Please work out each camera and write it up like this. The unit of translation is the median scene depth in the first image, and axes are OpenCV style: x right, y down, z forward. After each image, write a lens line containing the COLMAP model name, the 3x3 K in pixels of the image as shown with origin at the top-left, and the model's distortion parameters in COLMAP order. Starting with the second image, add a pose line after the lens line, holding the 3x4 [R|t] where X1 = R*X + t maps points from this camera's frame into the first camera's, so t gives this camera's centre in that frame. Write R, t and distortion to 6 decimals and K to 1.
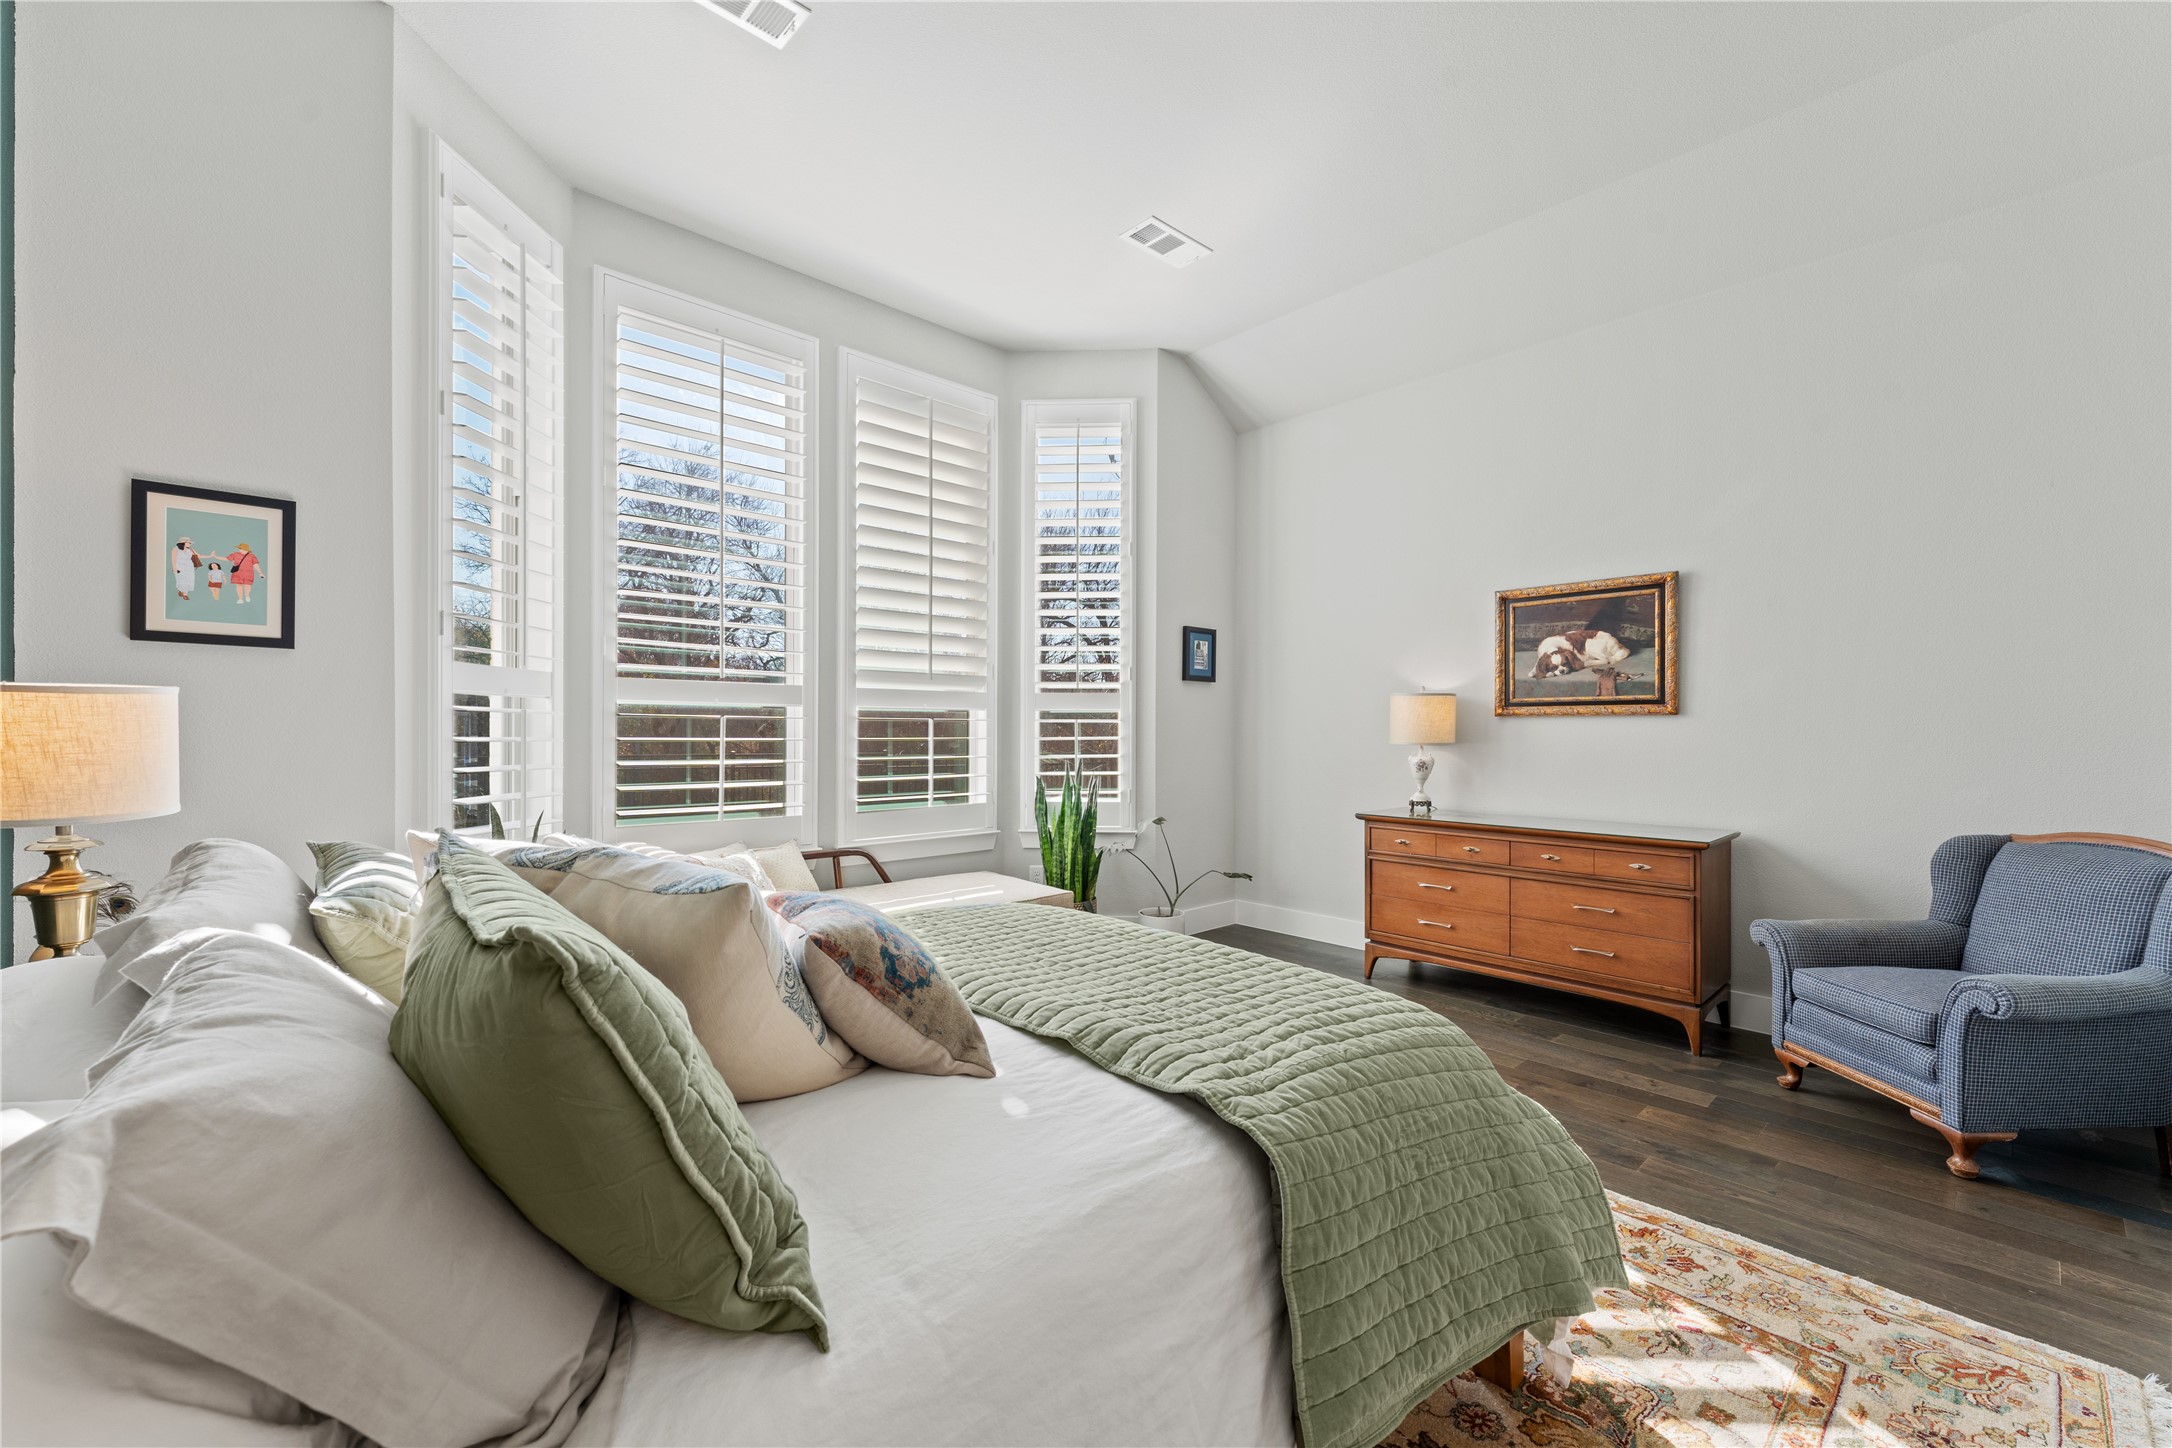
lens RADIAL K [[865.7, 0, 1079.8], [0, 865.7, 721.0], [0, 0, 1]] dist [-0.000507, 0.000331]
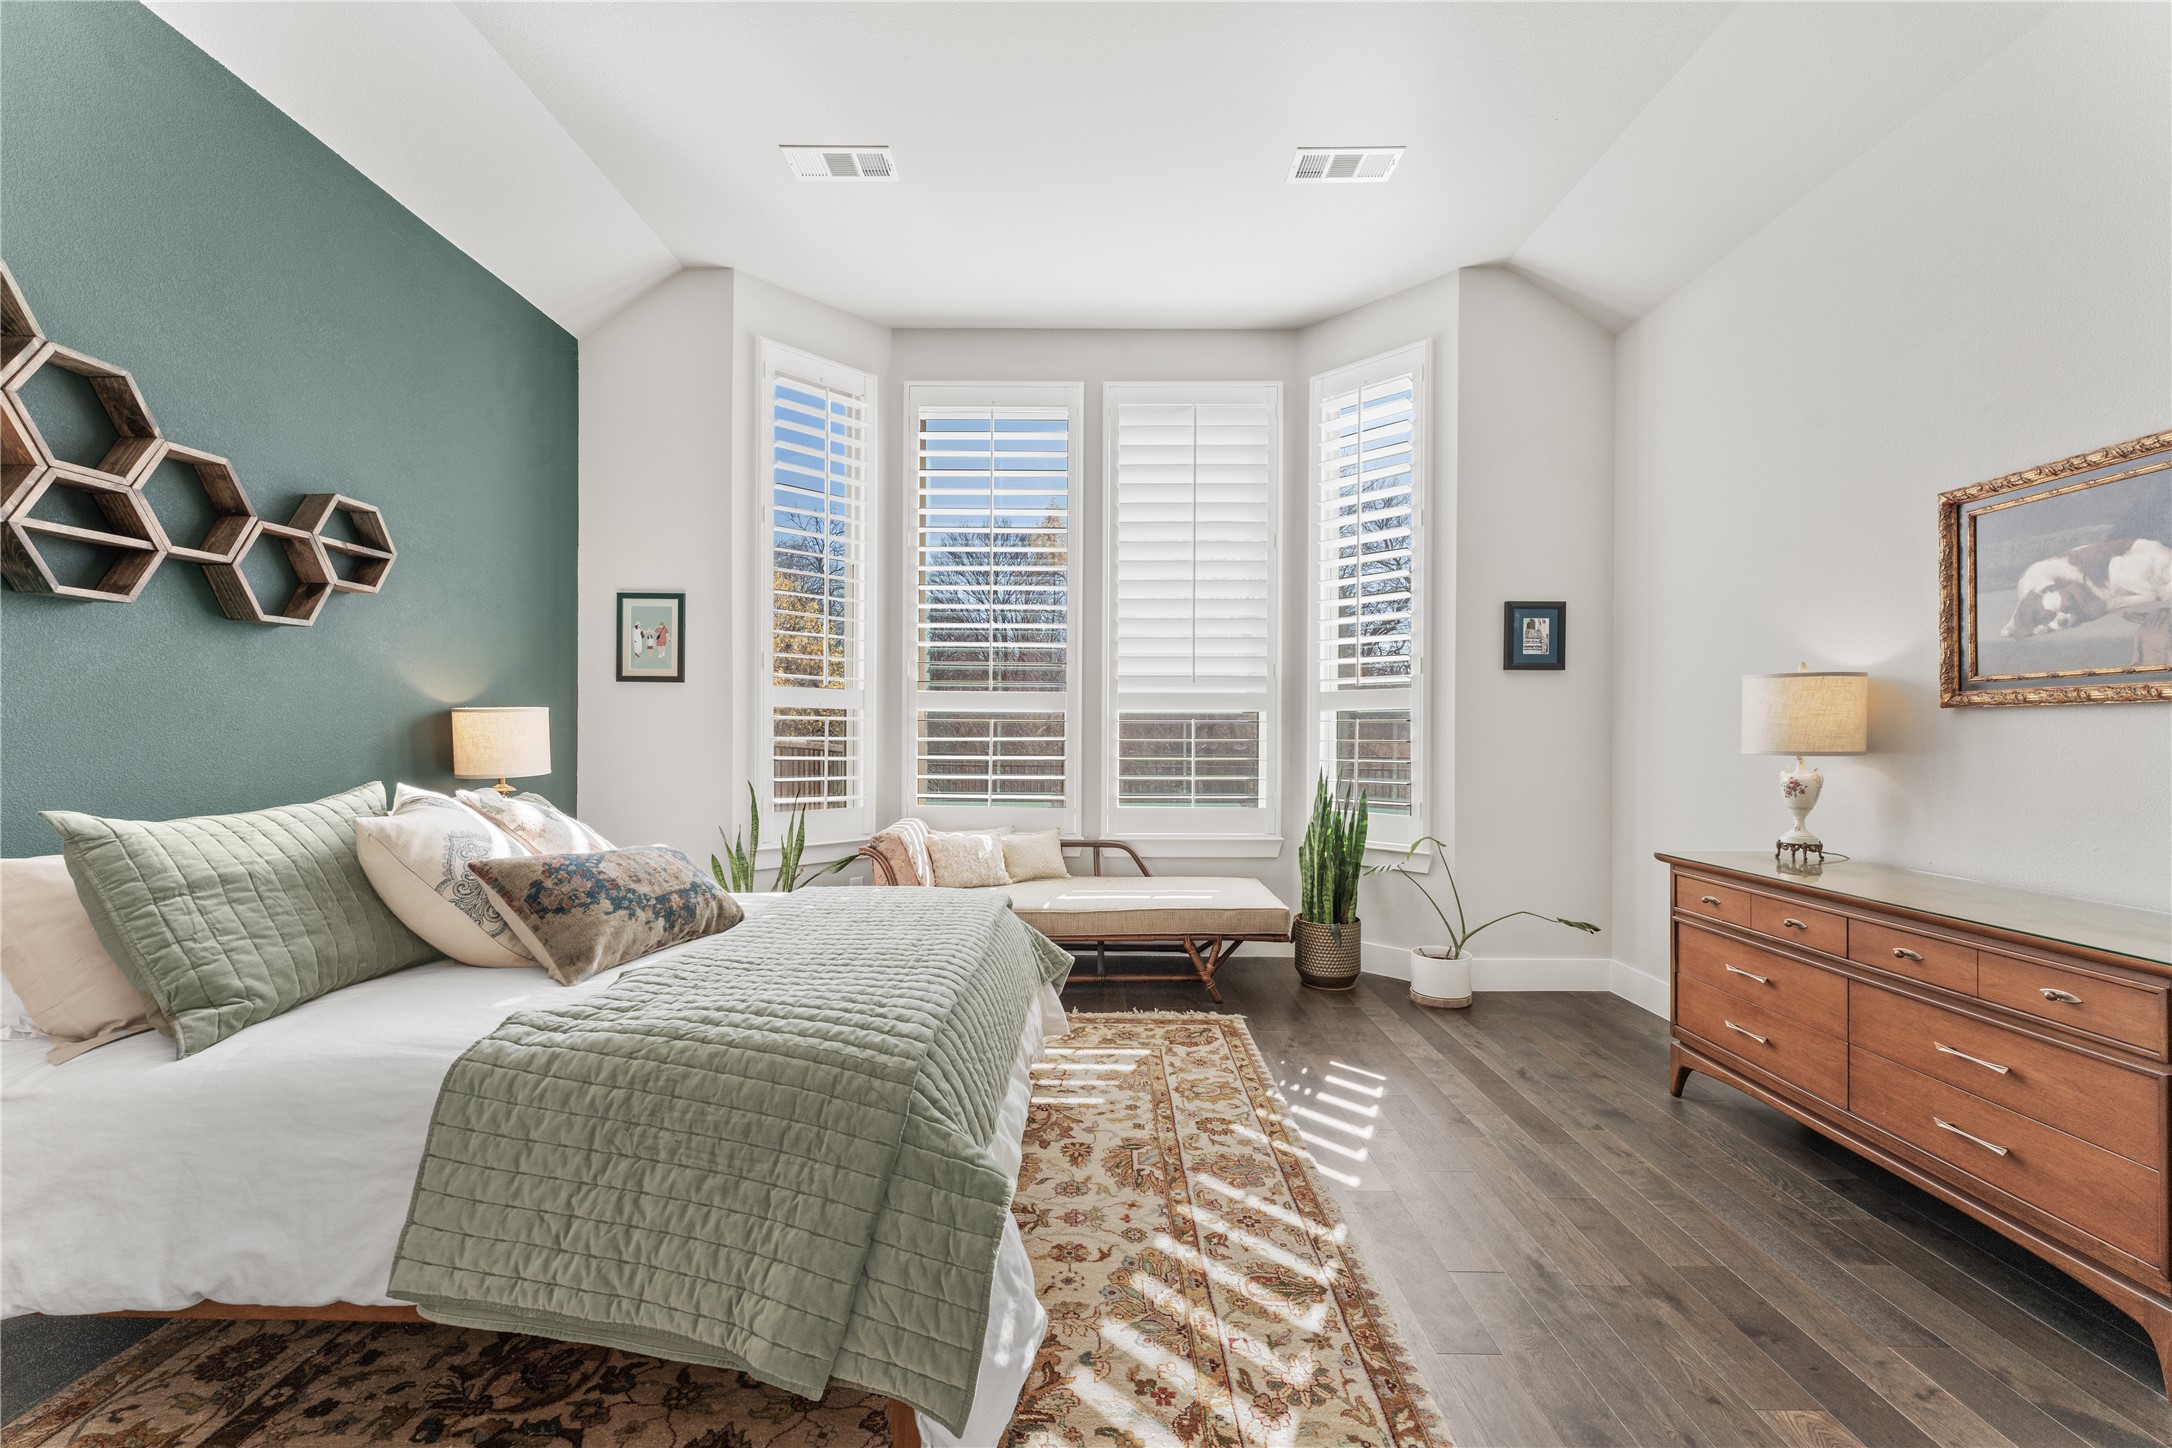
lens RADIAL K [[865.7, 0, 1079.8], [0, 865.7, 721.0], [0, 0, 1]] dist [-0.000507, 0.000331]
pose [[0.731979, -0.008937, -0.681268, 0.466127], [0.006416, 0.999960, -0.006223, 0.003538], [0.681297, 0.000184, 0.732008, 0.183710]]
